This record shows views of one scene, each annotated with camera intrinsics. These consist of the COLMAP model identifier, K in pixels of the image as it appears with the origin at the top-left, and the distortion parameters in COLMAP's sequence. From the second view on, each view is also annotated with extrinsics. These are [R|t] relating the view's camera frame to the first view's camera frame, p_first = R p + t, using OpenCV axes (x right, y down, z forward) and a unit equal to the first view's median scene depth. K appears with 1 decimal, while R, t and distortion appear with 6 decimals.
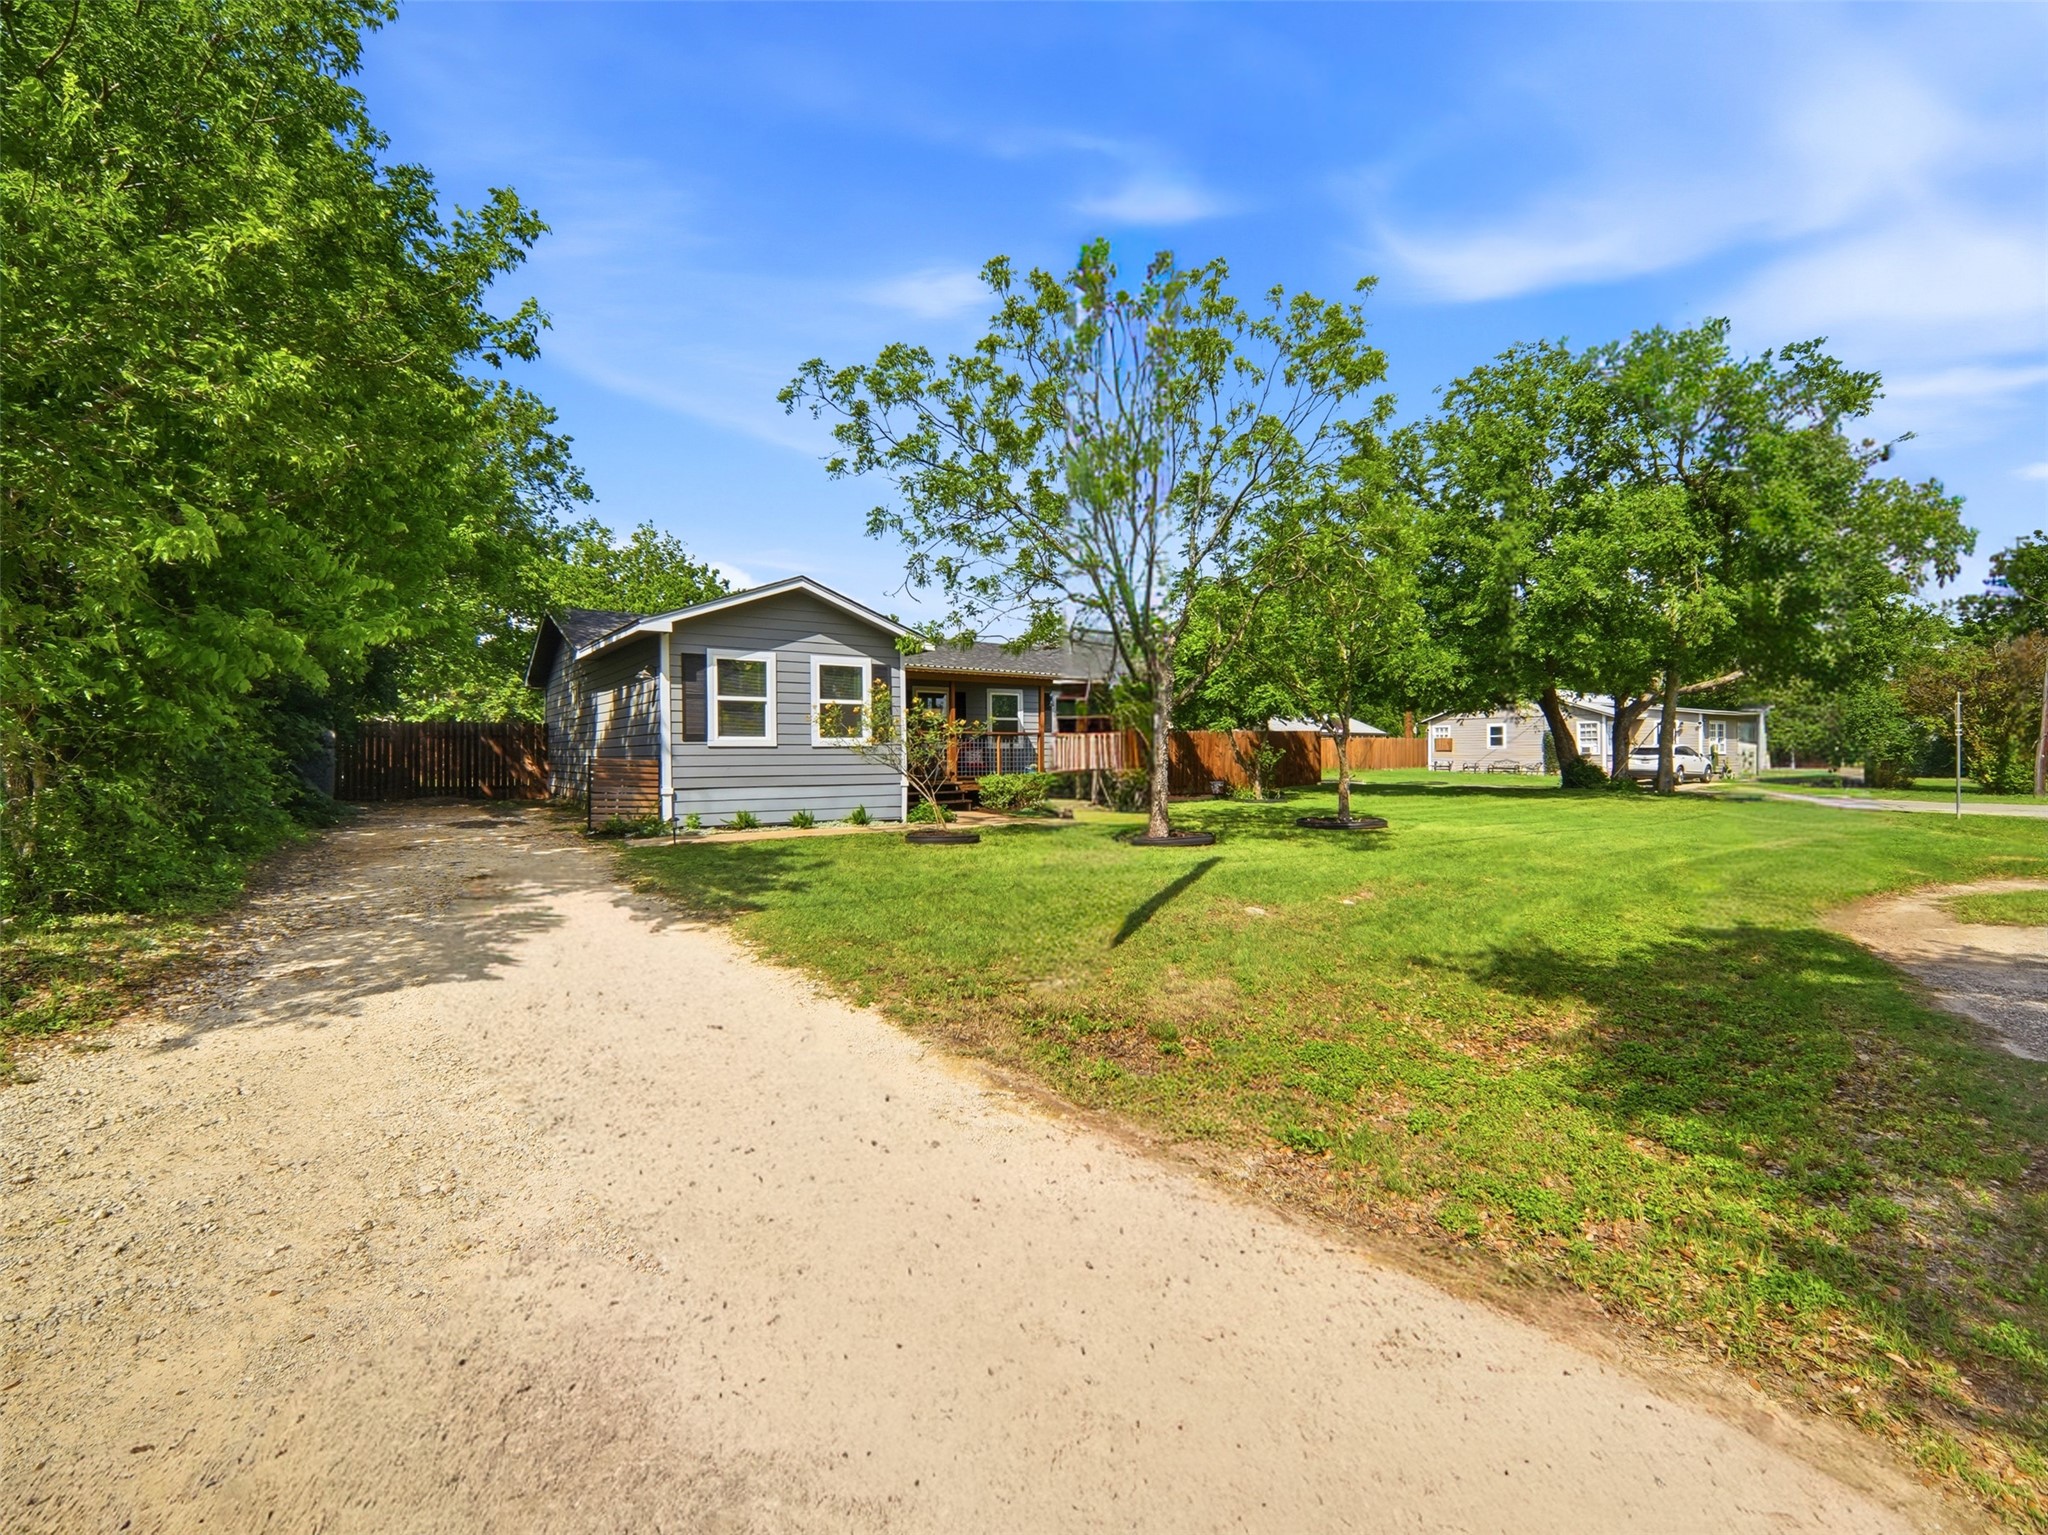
lens RADIAL K [[911.0, 0, 1019.1], [0, 911.0, 758.2], [0, 0, 1]] dist [-0.012794, 0.001184]
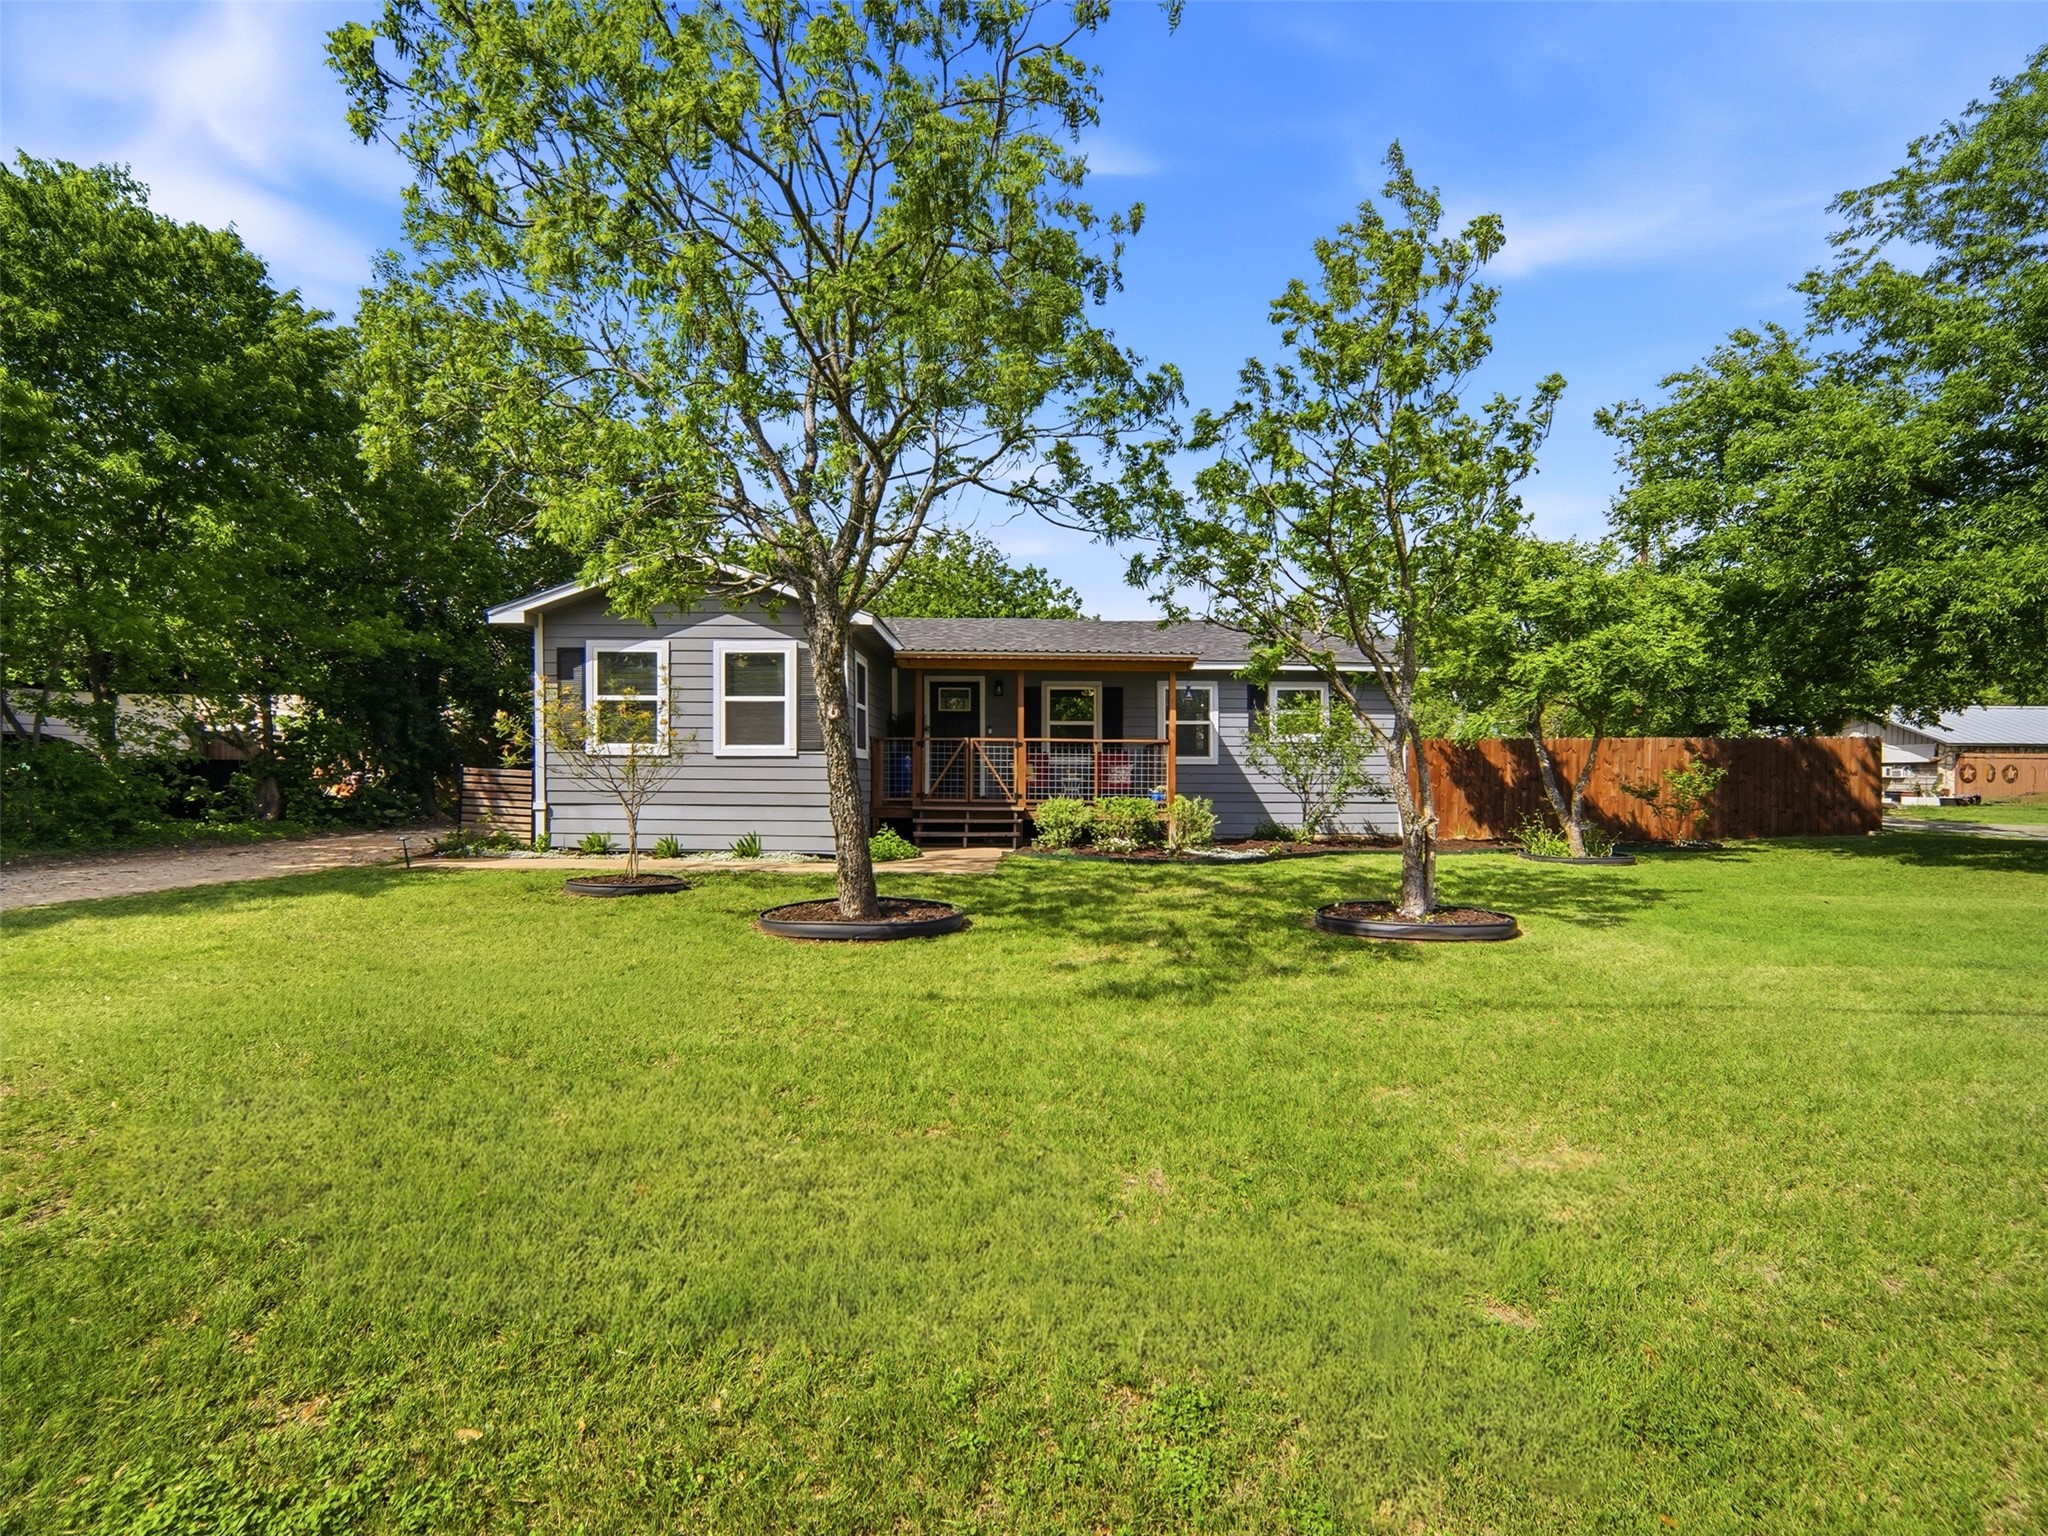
lens RADIAL K [[911.0, 0, 1026.1], [0, 911.0, 768.1], [0, 0, 1]] dist [-0.012794, 0.001184]
pose [[0.815914, 0.008397, -0.578112, 0.458161], [-0.013808, 0.999892, -0.004965, -0.001924], [0.578008, 0.012033, 0.815942, 0.512873]]
